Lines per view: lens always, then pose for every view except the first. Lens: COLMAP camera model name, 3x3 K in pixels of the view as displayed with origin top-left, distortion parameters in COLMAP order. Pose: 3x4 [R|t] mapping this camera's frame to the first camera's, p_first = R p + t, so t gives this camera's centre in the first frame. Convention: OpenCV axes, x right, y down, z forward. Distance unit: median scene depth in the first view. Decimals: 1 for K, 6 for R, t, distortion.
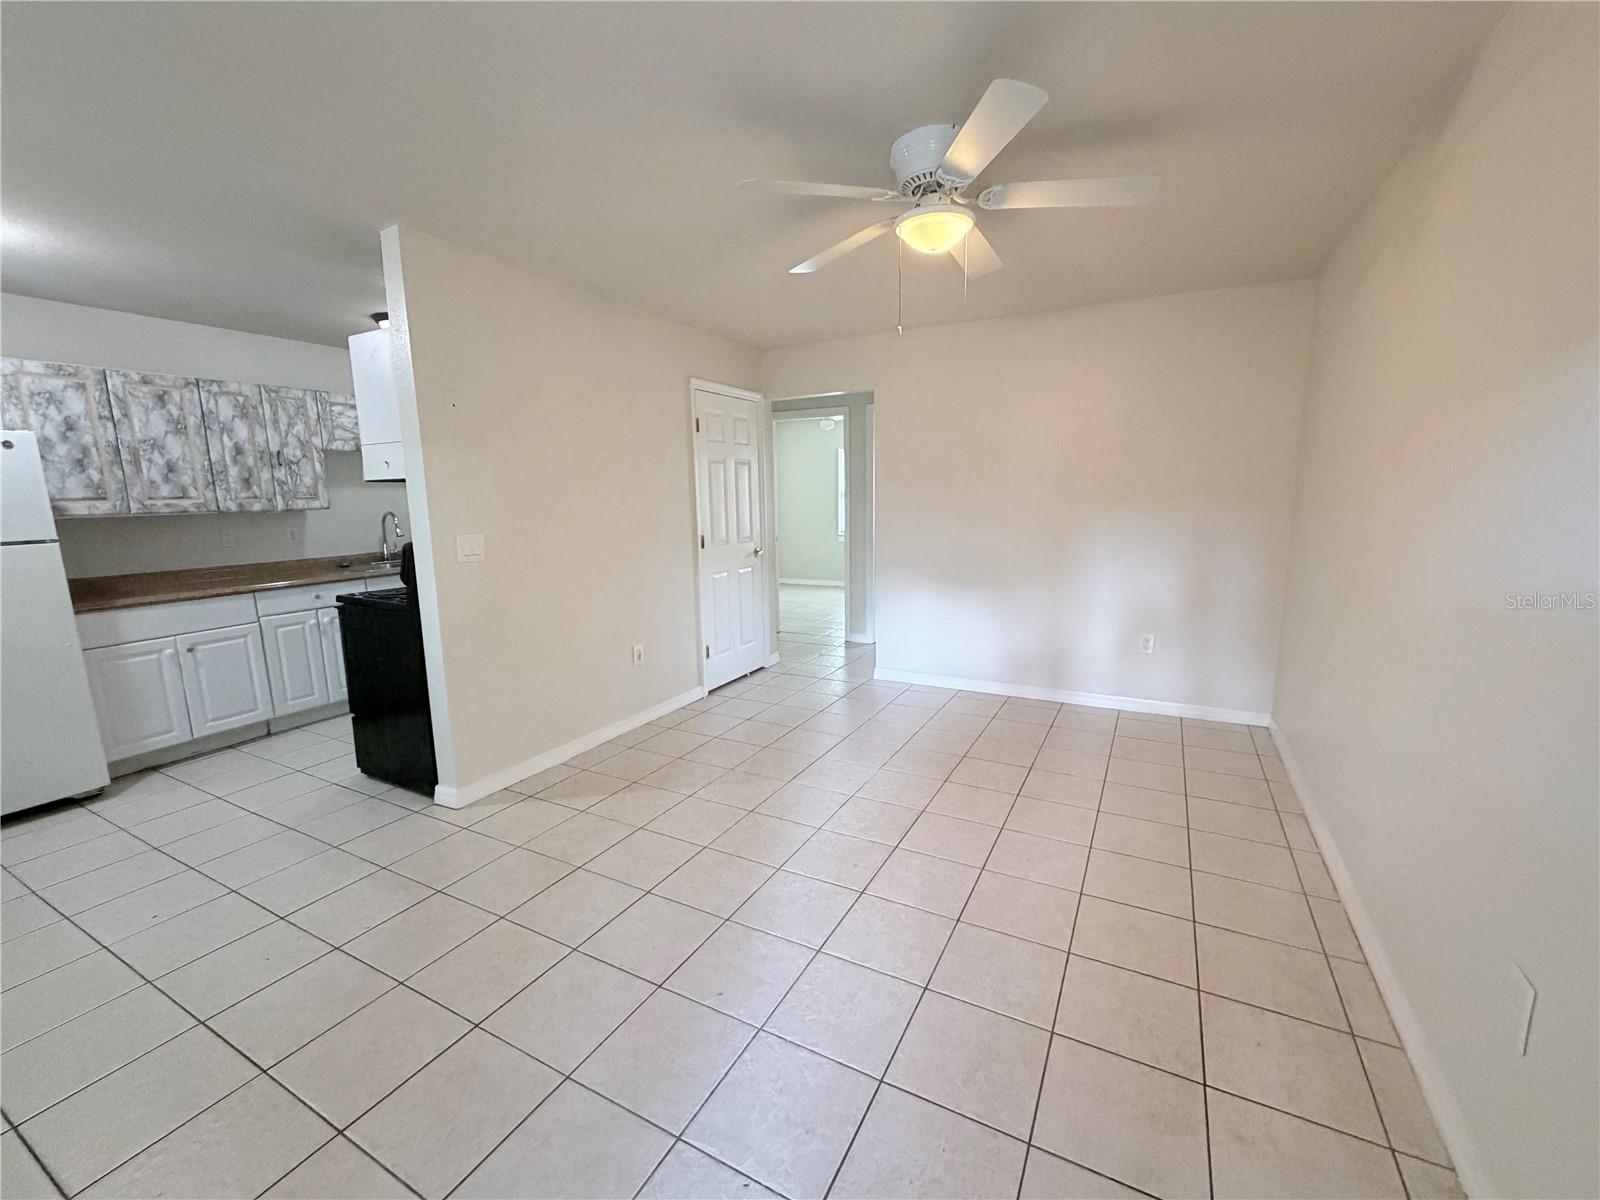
lens RADIAL K [[663.9, 0, 800.0], [0, 663.9, 600.0], [0, 0, 1]] dist [-0.000040, 0.000484]
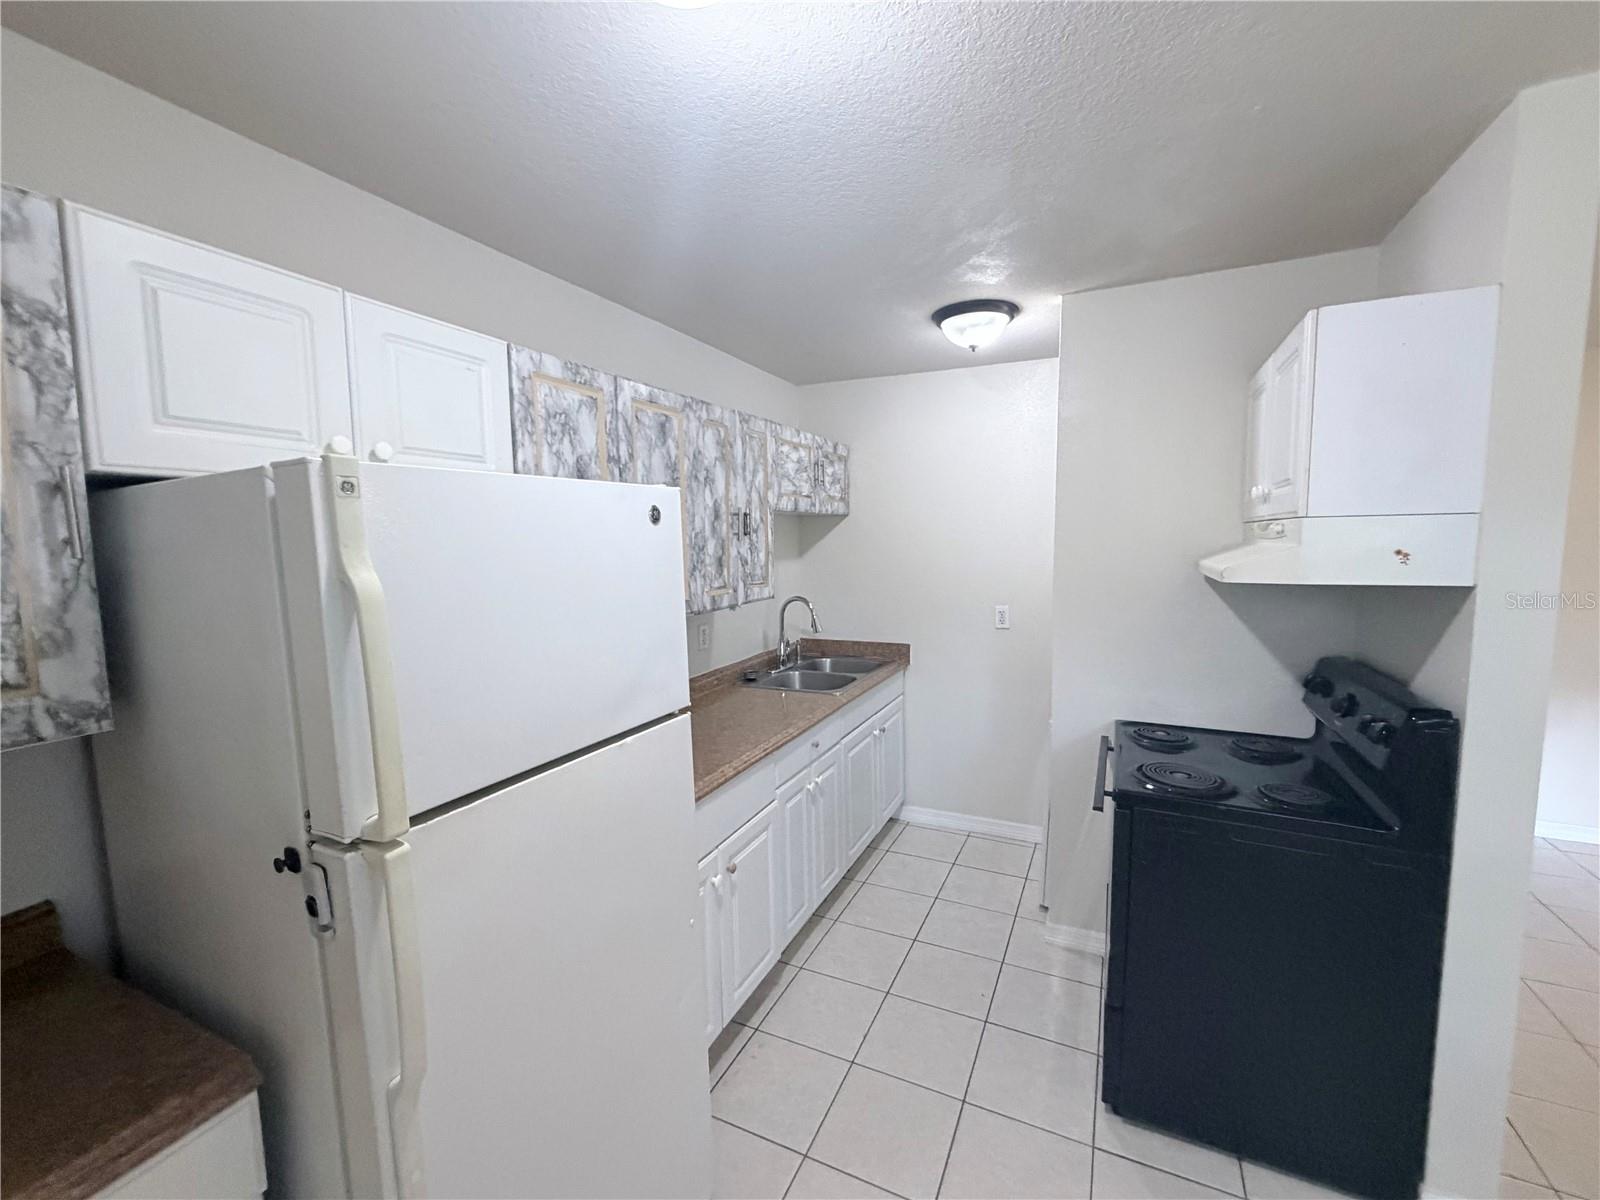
lens RADIAL K [[663.9, 0, 800.0], [0, 663.9, 600.0], [0, 0, 1]] dist [-0.000040, 0.000484]
pose [[0.998749, 0.001368, 0.049977, -0.823717], [0.001931, 0.997825, -0.065885, -0.105924], [-0.049959, 0.065900, 0.996575, 0.393189]]
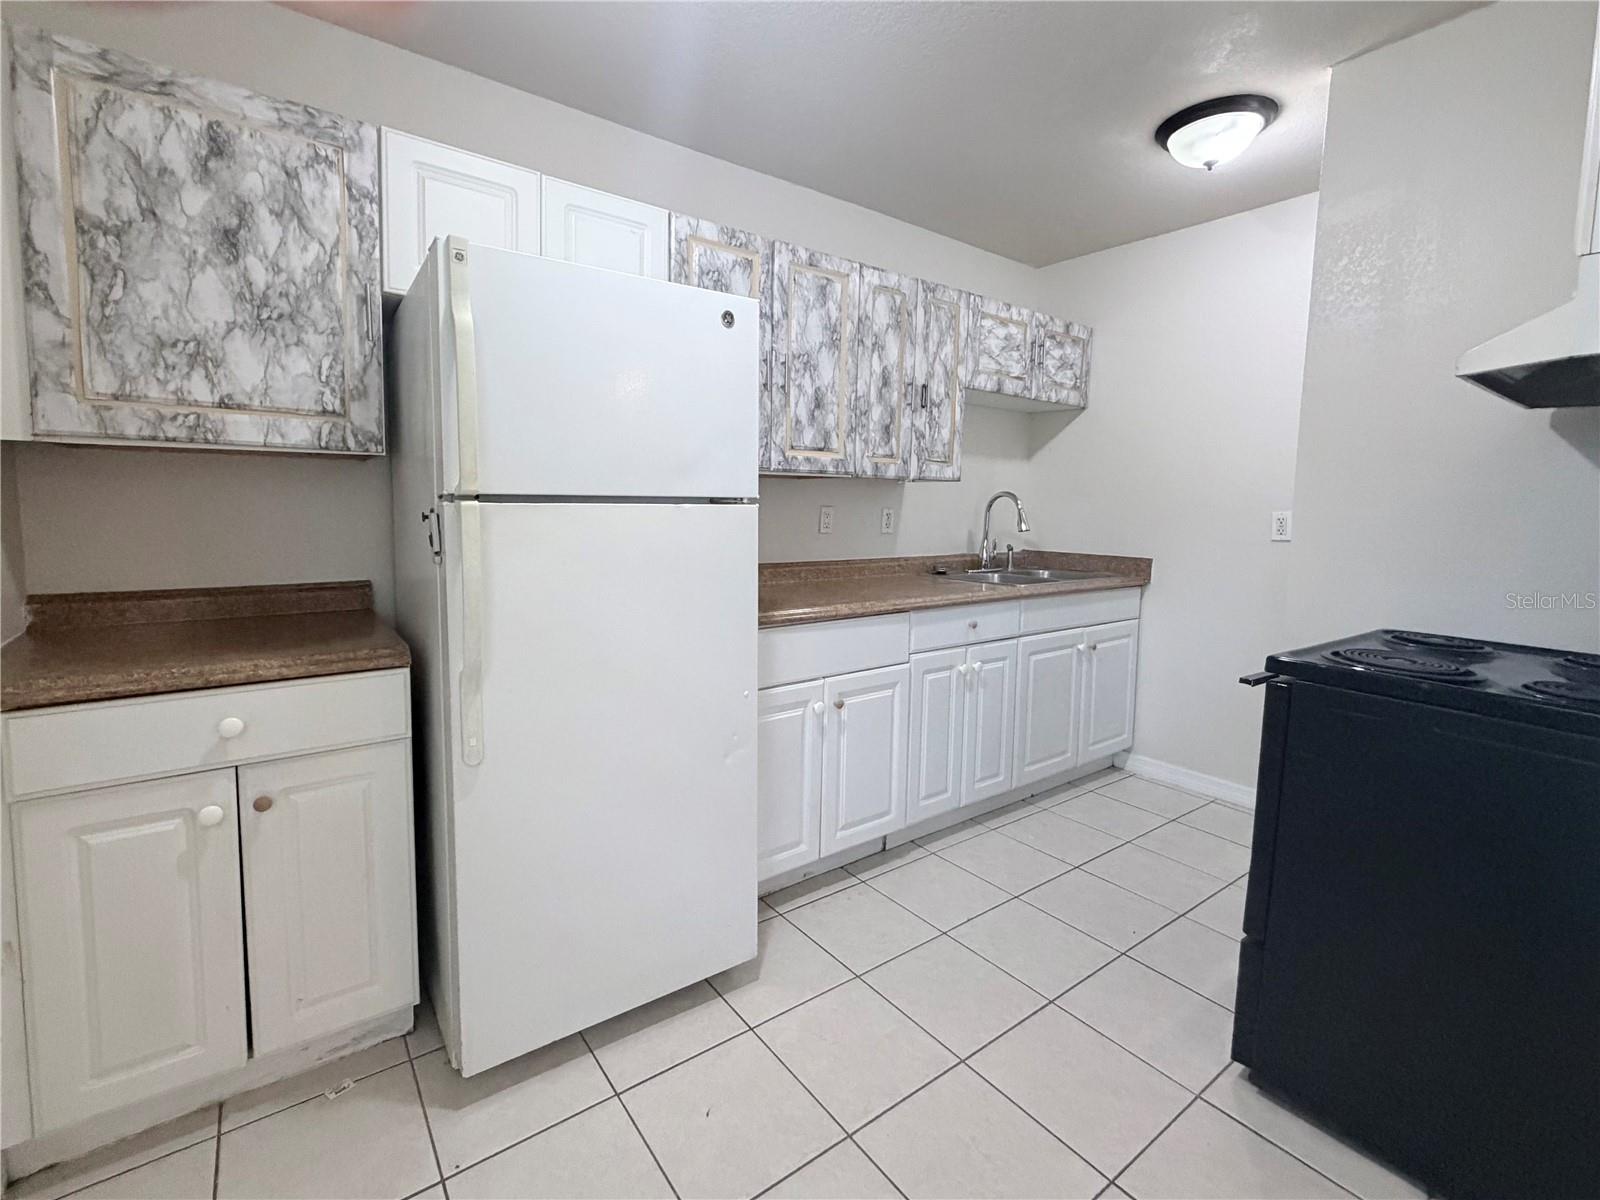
lens RADIAL K [[706.7, 0, 755.3], [0, 706.7, 563.2], [0, 0, 1]] dist [-0.000513, -0.000228]
pose [[0.892463, 0.073908, -0.445026, -0.666616], [-0.107706, 0.992868, -0.051105, -0.006983], [0.438075, 0.093541, 0.894058, 0.379395]]
